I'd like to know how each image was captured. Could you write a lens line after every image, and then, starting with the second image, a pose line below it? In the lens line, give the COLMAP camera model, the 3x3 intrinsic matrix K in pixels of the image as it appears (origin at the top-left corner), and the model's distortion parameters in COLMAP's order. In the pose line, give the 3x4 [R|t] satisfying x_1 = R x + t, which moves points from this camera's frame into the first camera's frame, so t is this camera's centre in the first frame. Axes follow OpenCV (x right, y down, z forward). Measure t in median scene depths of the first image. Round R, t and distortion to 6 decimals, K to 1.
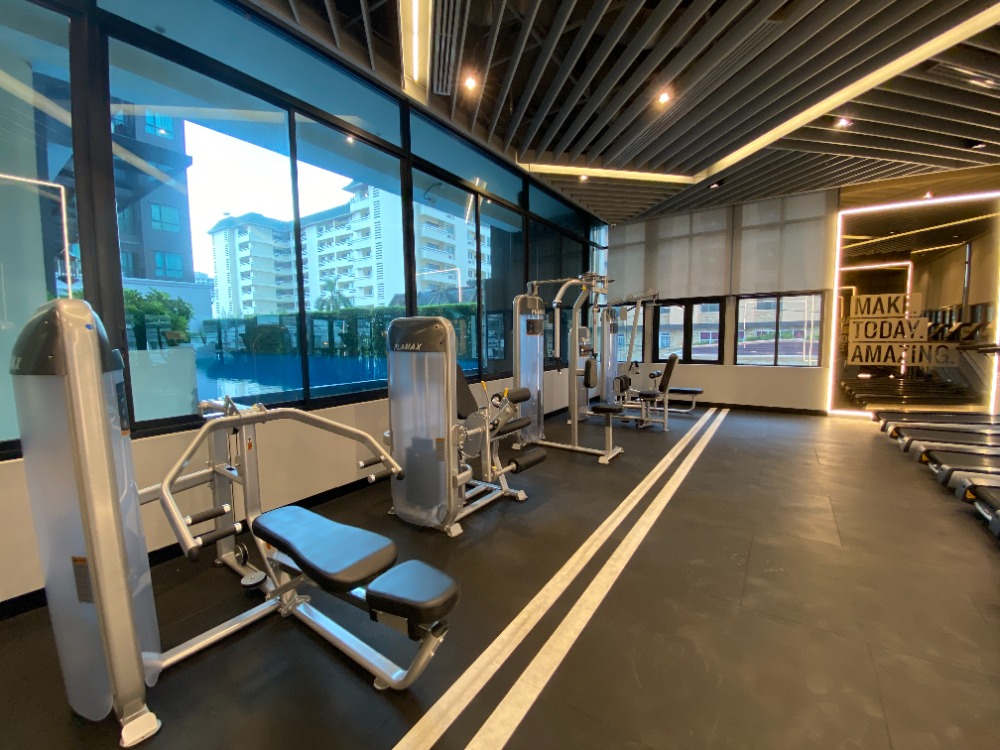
lens RADIAL K [[411.3, 0, 494.5], [0, 411.3, 369.0], [0, 0, 1]] dist [0.049897, -0.029019]
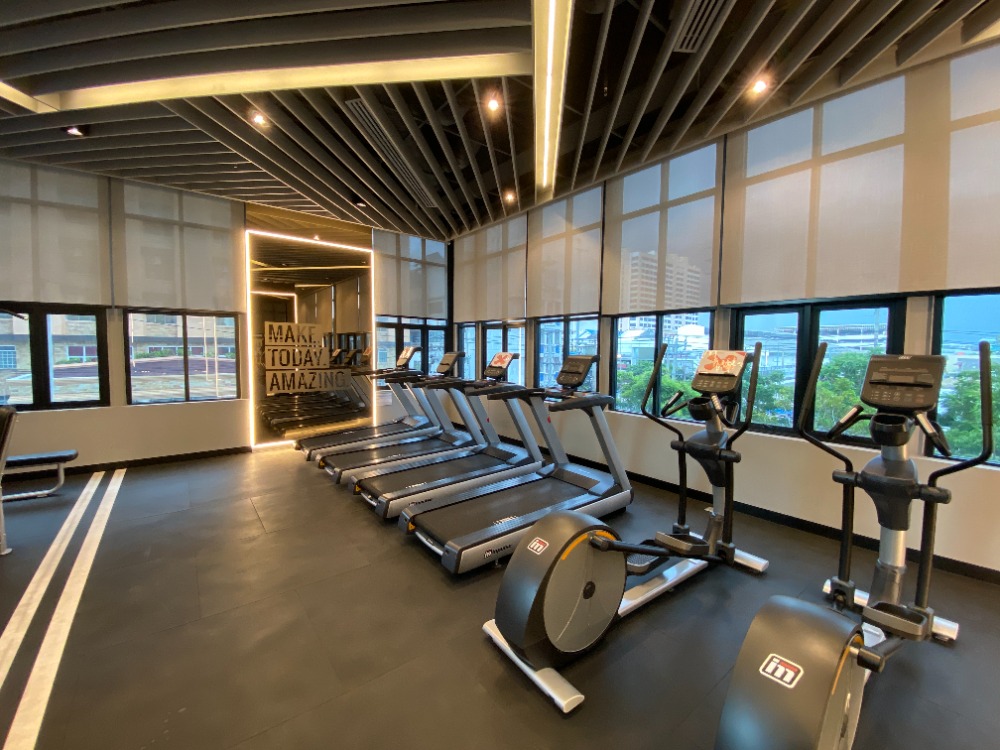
lens RADIAL K [[411.3, 0, 494.5], [0, 411.3, 369.0], [0, 0, 1]] dist [0.049897, -0.029019]
pose [[0.310929, -0.034614, 0.949803, 0.107404], [0.067410, 0.997623, 0.014289, -0.044944], [-0.948040, 0.059584, 0.312523, 0.213041]]
